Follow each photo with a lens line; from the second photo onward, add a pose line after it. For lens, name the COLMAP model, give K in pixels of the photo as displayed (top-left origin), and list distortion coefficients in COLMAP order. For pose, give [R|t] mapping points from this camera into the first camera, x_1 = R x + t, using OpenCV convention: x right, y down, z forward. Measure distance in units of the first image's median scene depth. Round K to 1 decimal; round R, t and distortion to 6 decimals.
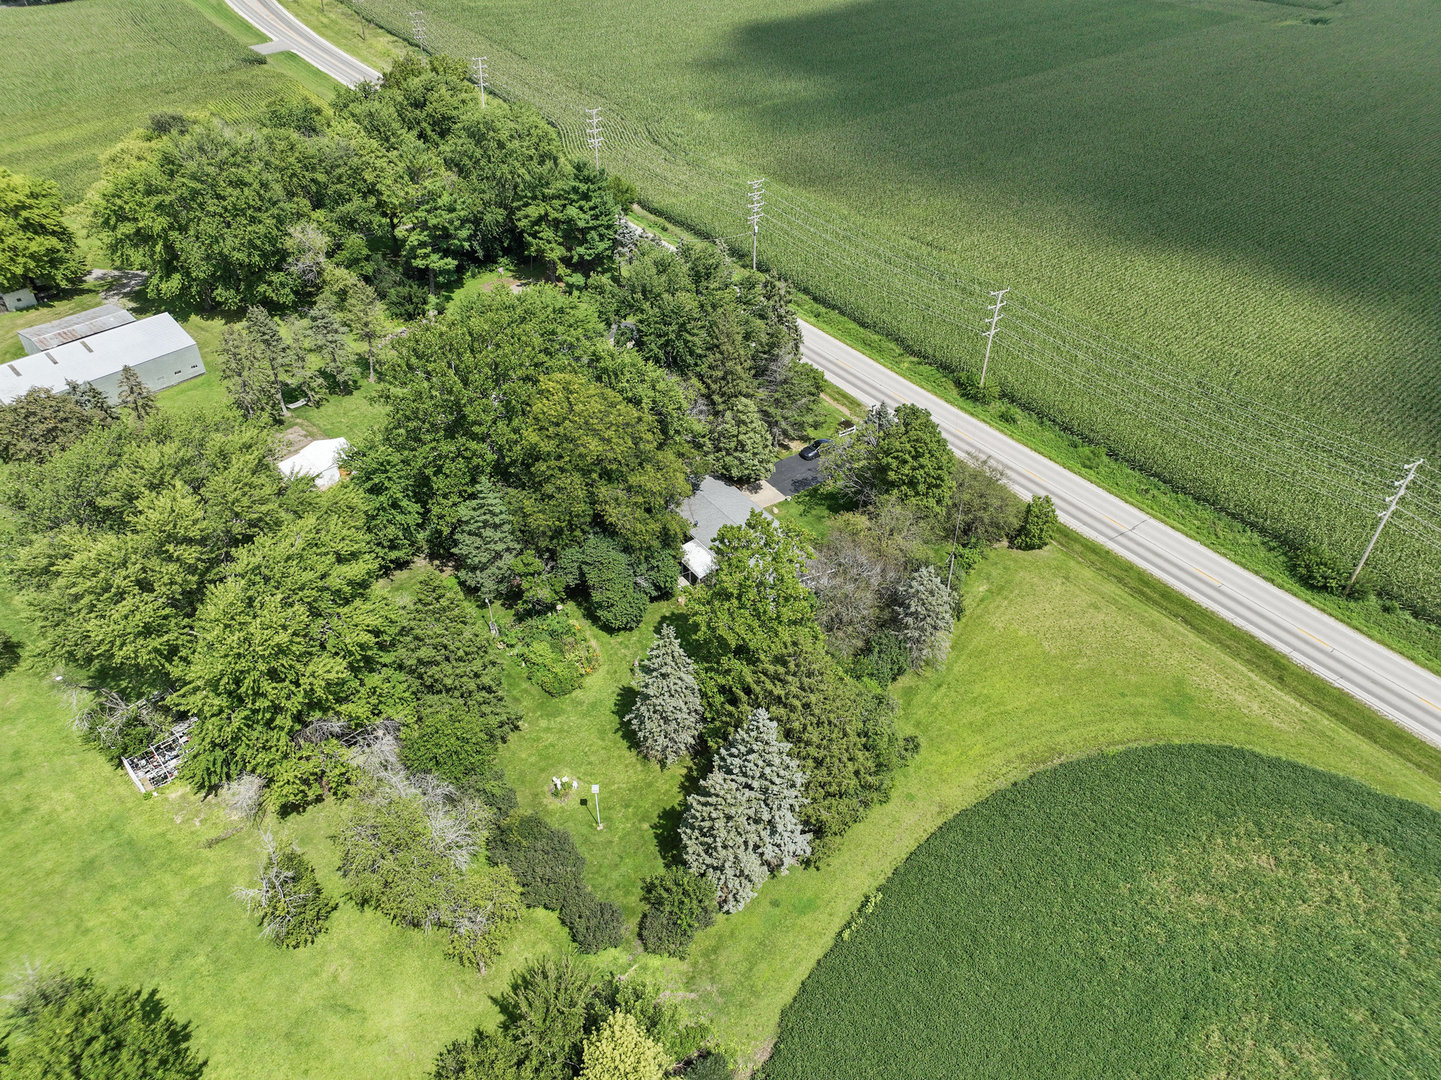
lens RADIAL K [[1019.0, 0, 728.6], [0, 1019.0, 544.6], [0, 0, 1]] dist [0.014233, 0.024369]
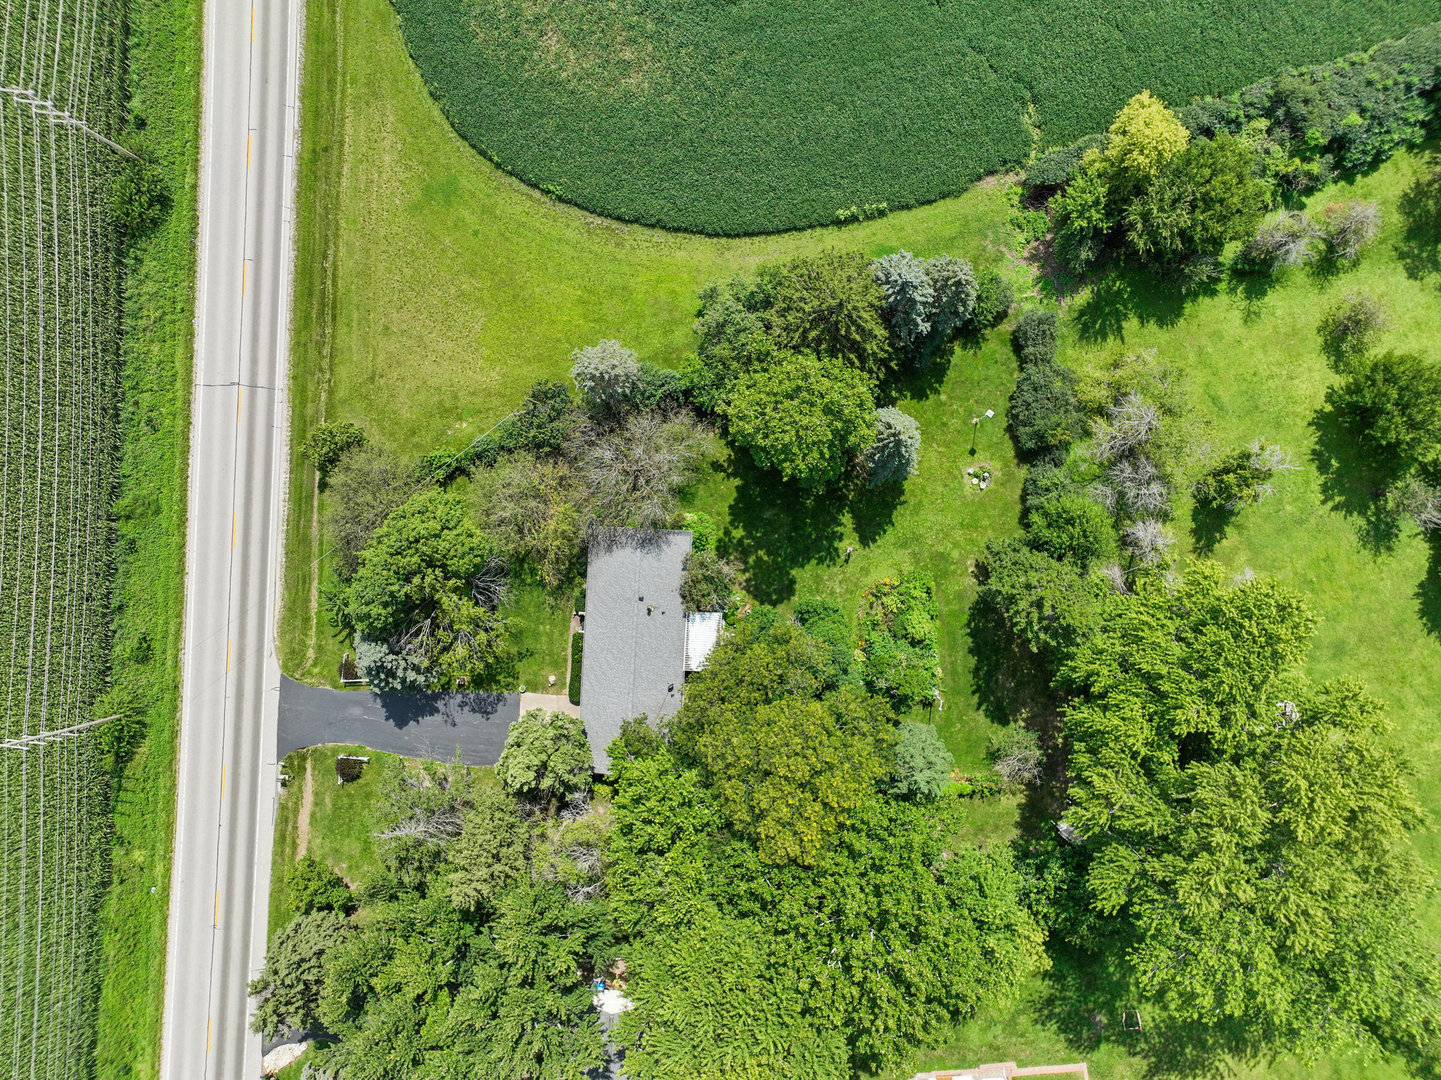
lens RADIAL K [[1019.0, 0, 721.2], [0, 1019.0, 544.2], [0, 0, 1]] dist [0.014233, 0.024369]
pose [[-0.783440, -0.621467, -0.000434, 0.008908], [0.383619, -0.484151, 0.786406, -0.657496], [-0.488936, 0.615935, 0.617710, 0.430071]]
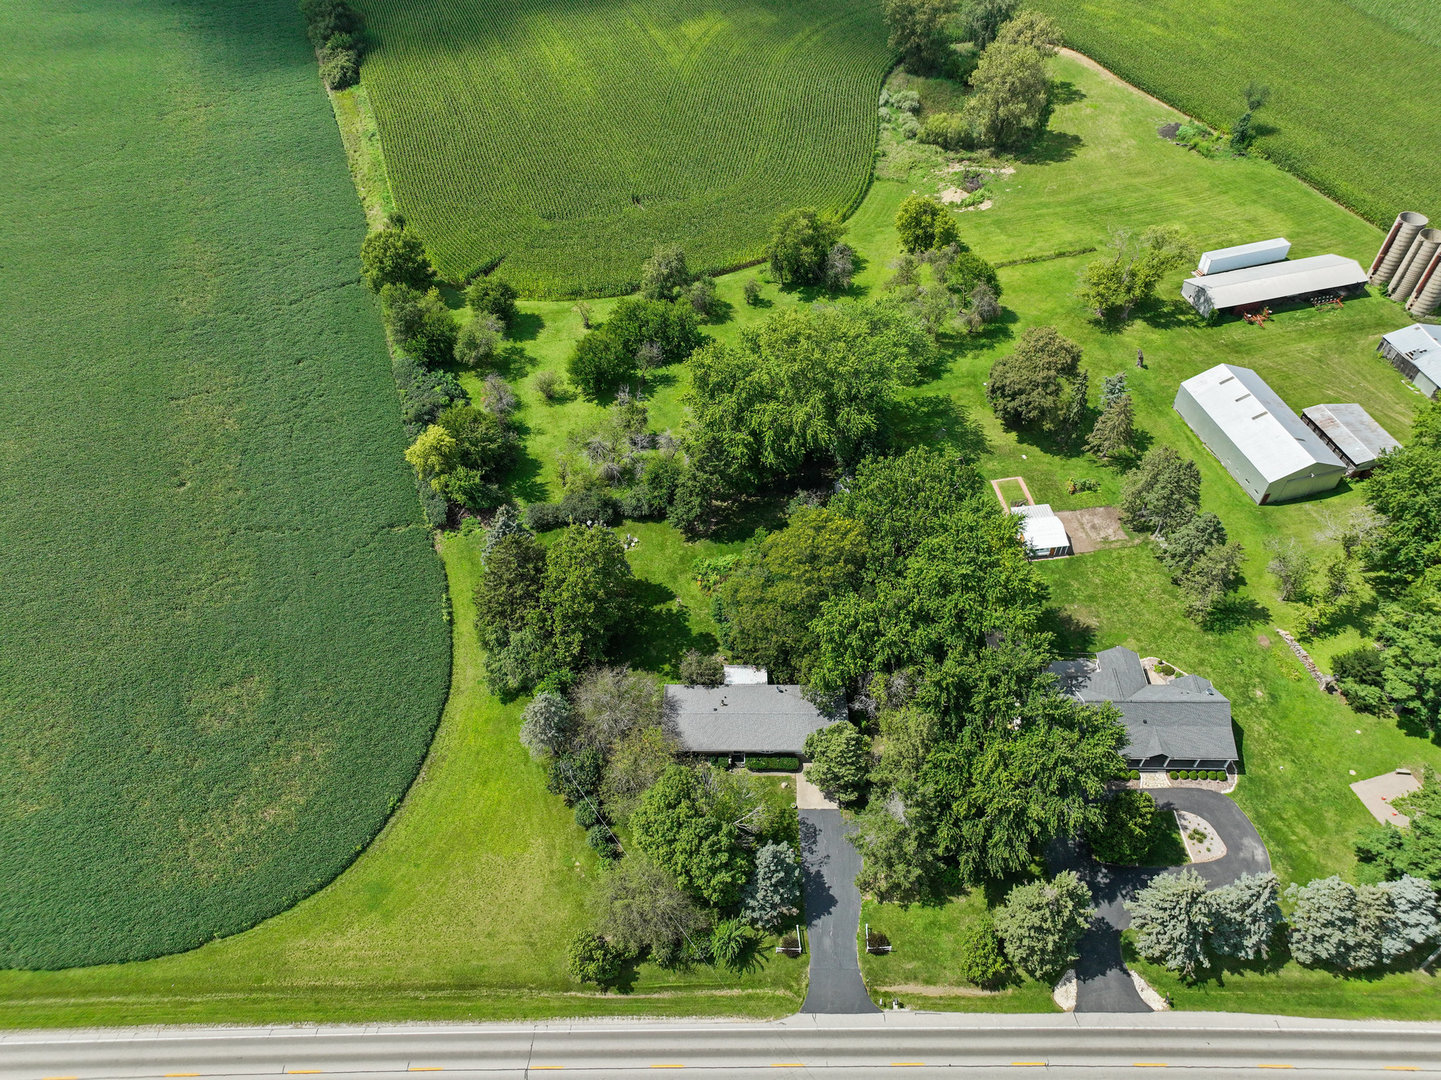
lens RADIAL K [[1019.0, 0, 732.9], [0, 1019.0, 541.3], [0, 0, 1]] dist [0.014233, 0.024369]
pose [[-0.582941, 0.601193, -0.546577, 0.564705], [-0.493300, 0.272658, 0.826022, -1.064314], [0.645627, 0.751149, 0.137625, 0.749456]]
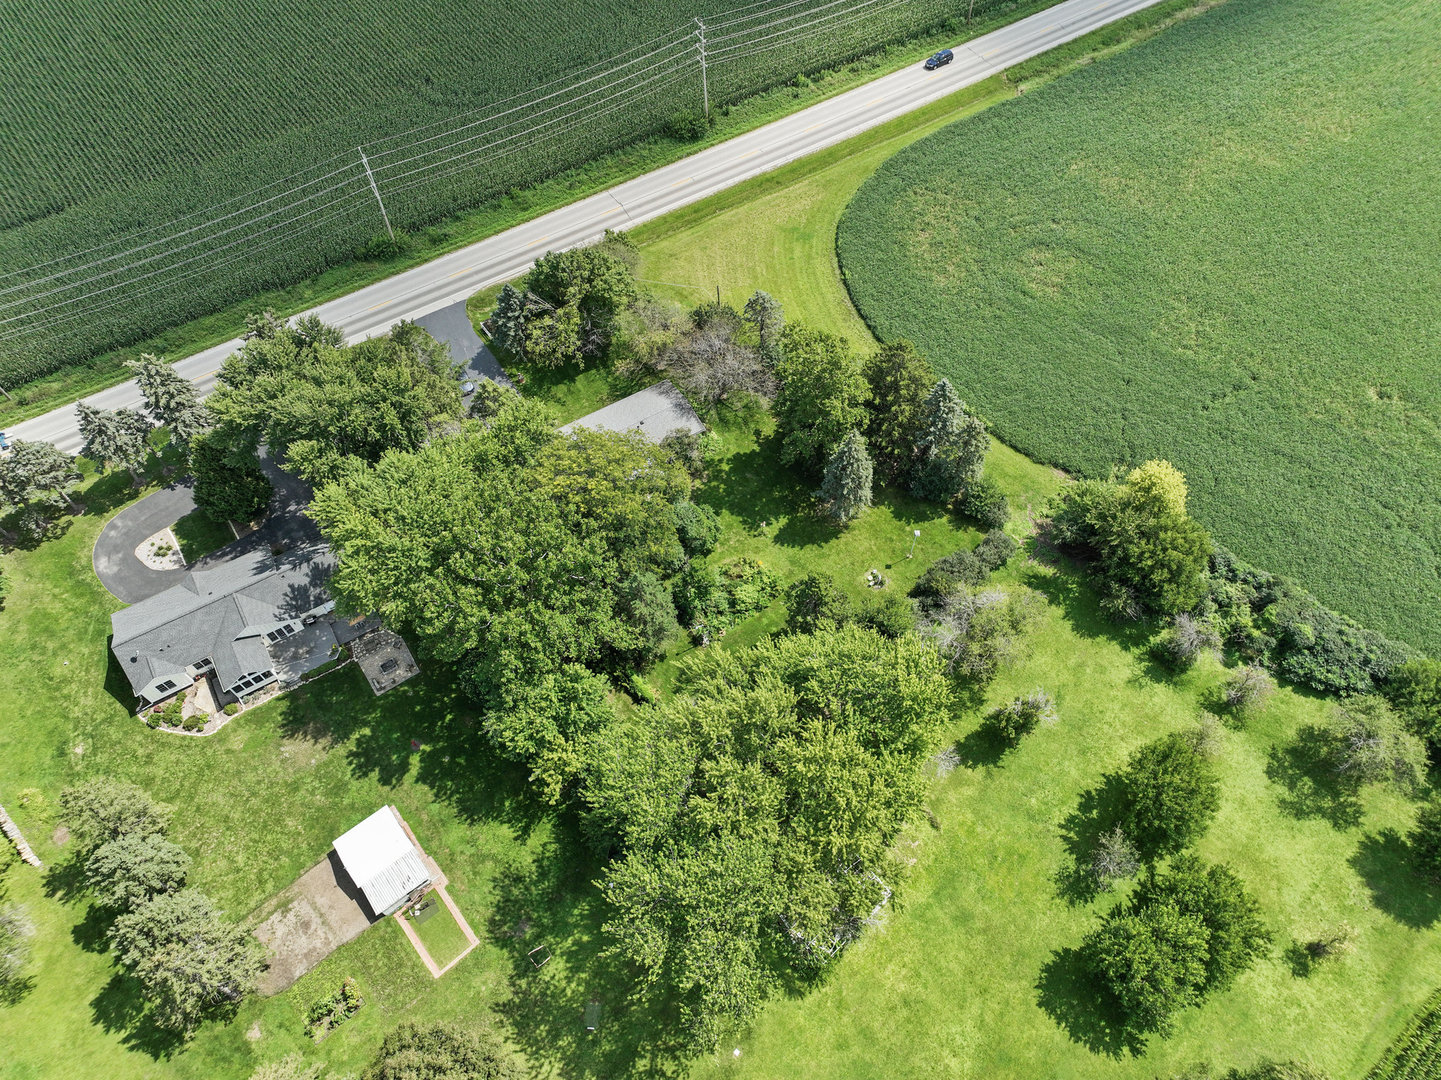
lens RADIAL K [[1019.0, 0, 723.3], [0, 1019.0, 538.6], [0, 0, 1]] dist [0.014233, 0.024369]
pose [[0.072865, -0.849203, 0.523015, -0.703907], [0.615876, 0.450790, 0.646132, -0.652619], [-0.784467, 0.275032, 0.555850, 0.347817]]
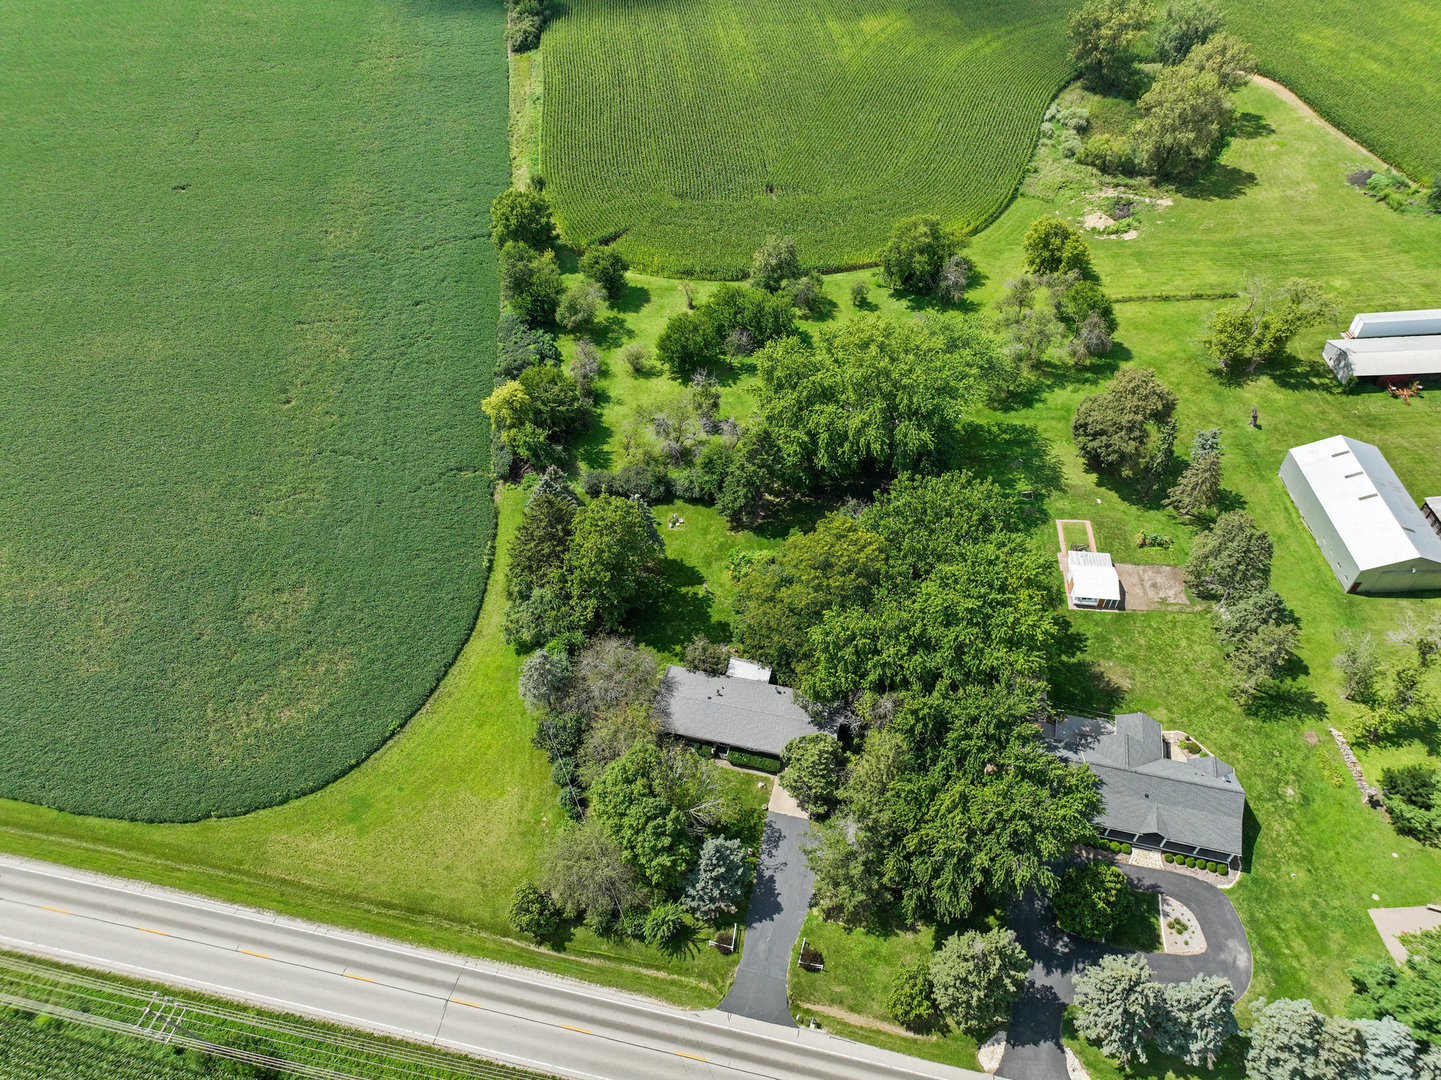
lens RADIAL K [[1019.0, 0, 733.9], [0, 1019.0, 543.1], [0, 0, 1]] dist [0.014233, 0.024369]
pose [[-0.748783, 0.494316, -0.441561, 0.459082], [-0.401817, 0.191280, 0.895519, -1.135927], [0.527131, 0.847977, 0.055398, 0.844303]]
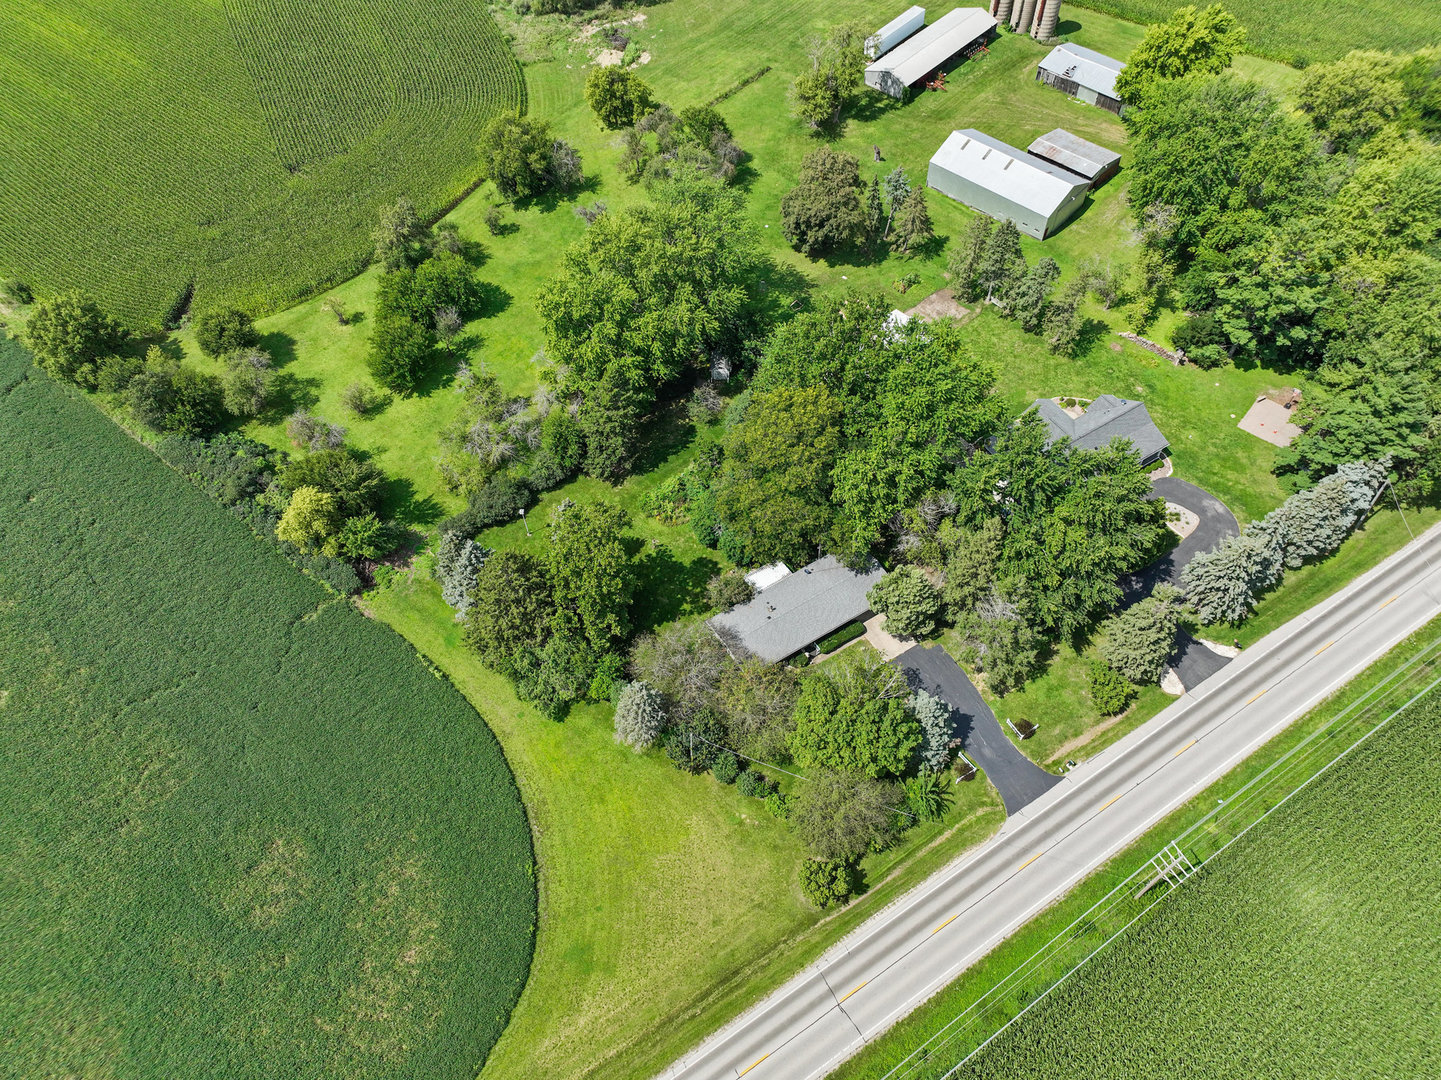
lens RADIAL K [[1019.0, 0, 729.9], [0, 1019.0, 539.4], [0, 0, 1]] dist [0.014233, 0.024369]
pose [[-0.049585, 0.807079, -0.588358, 0.671581], [-0.600632, 0.446563, 0.663191, -0.810760], [0.797987, 0.386271, 0.462615, 0.422173]]
